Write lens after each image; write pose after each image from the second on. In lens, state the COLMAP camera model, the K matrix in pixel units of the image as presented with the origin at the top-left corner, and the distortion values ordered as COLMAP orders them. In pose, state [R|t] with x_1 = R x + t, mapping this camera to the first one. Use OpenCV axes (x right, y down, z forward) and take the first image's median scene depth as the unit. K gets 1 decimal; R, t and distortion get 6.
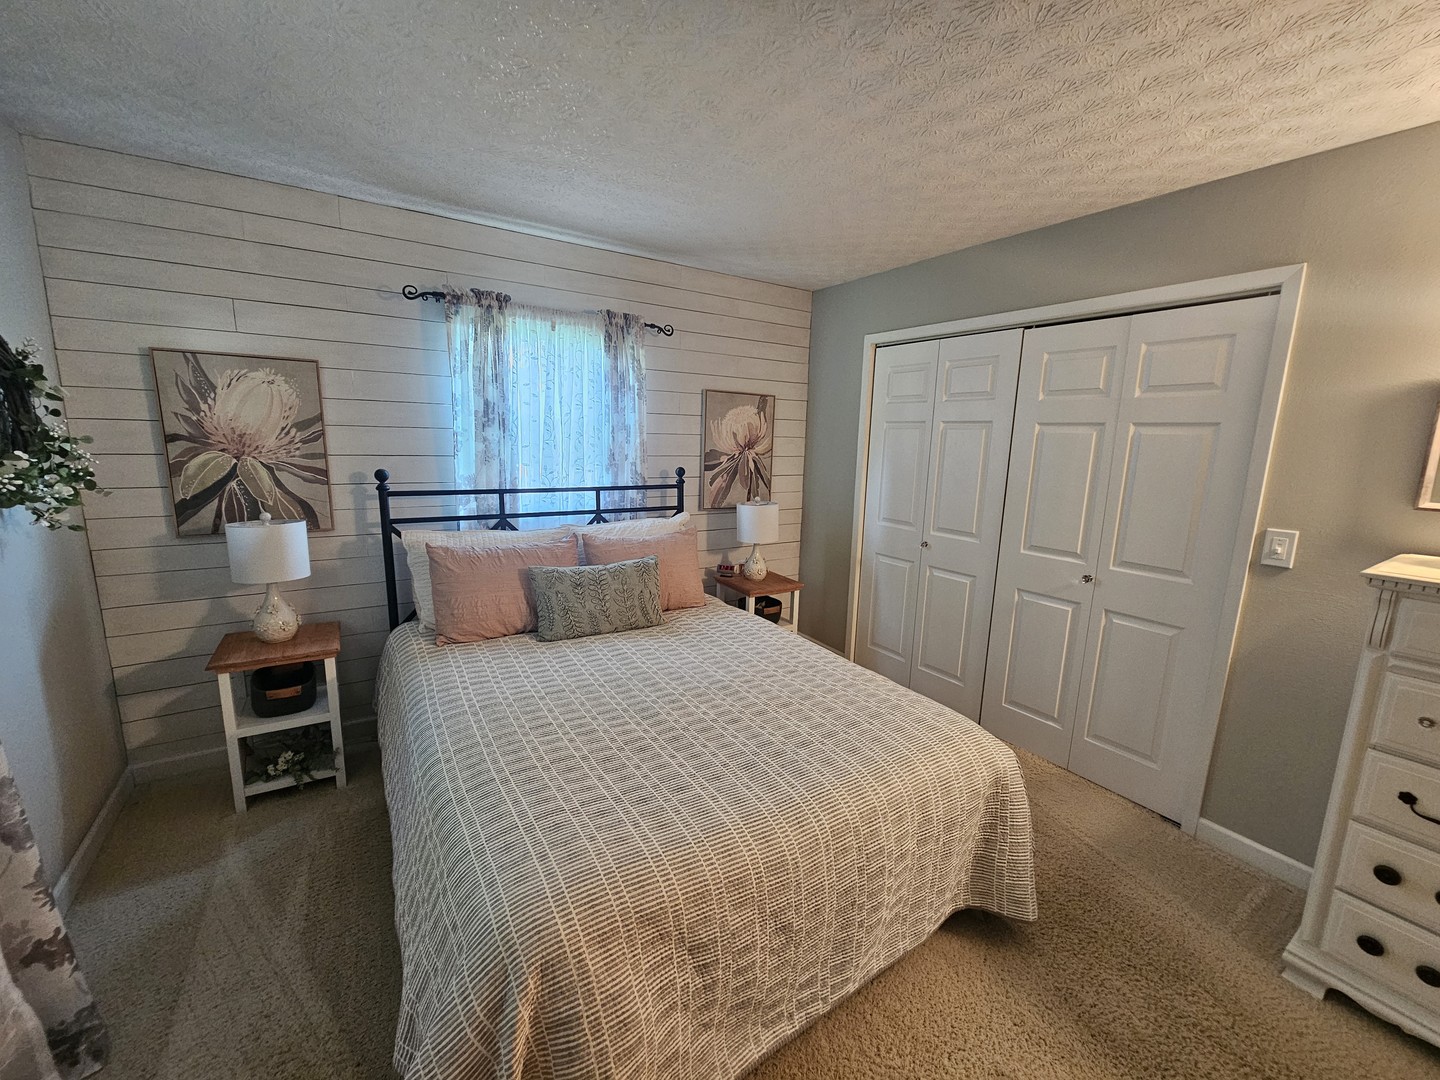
lens RADIAL K [[586.8, 0, 711.0], [0, 586.8, 542.7], [0, 0, 1]] dist [-0.003301, 0.002006]
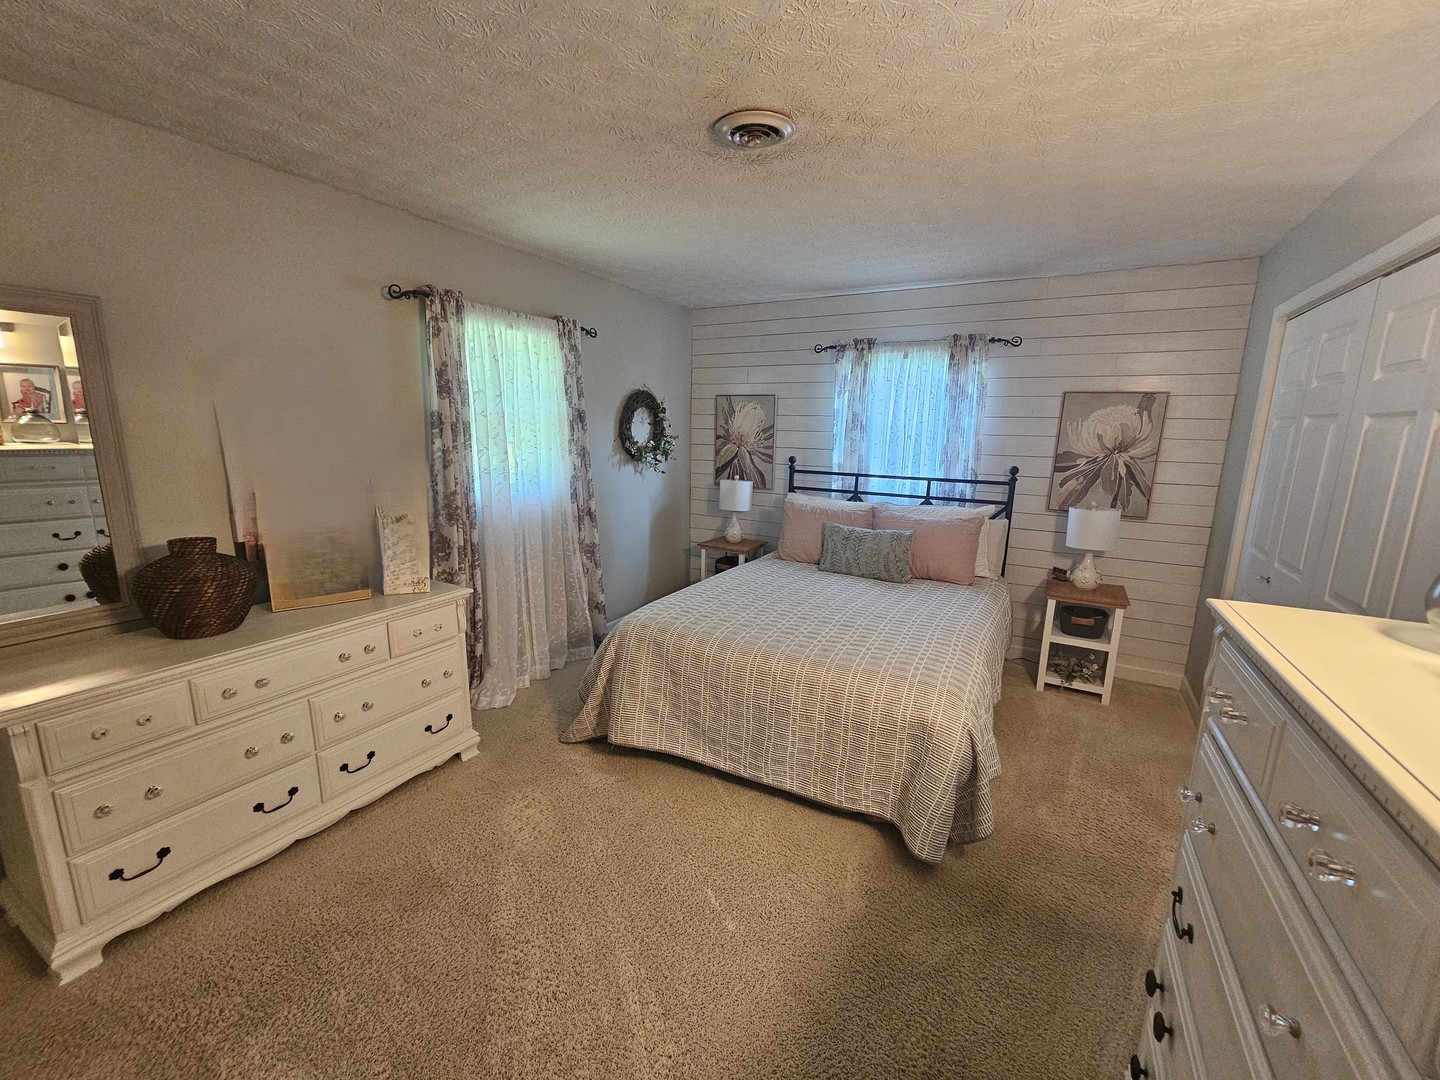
lens RADIAL K [[586.8, 0, 728.6], [0, 586.8, 544.3], [0, 0, 1]] dist [-0.003301, 0.002006]
pose [[0.469525, 0.155817, -0.869061, 0.771608], [-0.167289, 0.982175, 0.085716, 0.009296], [0.866926, 0.105139, 0.487222, 0.038272]]
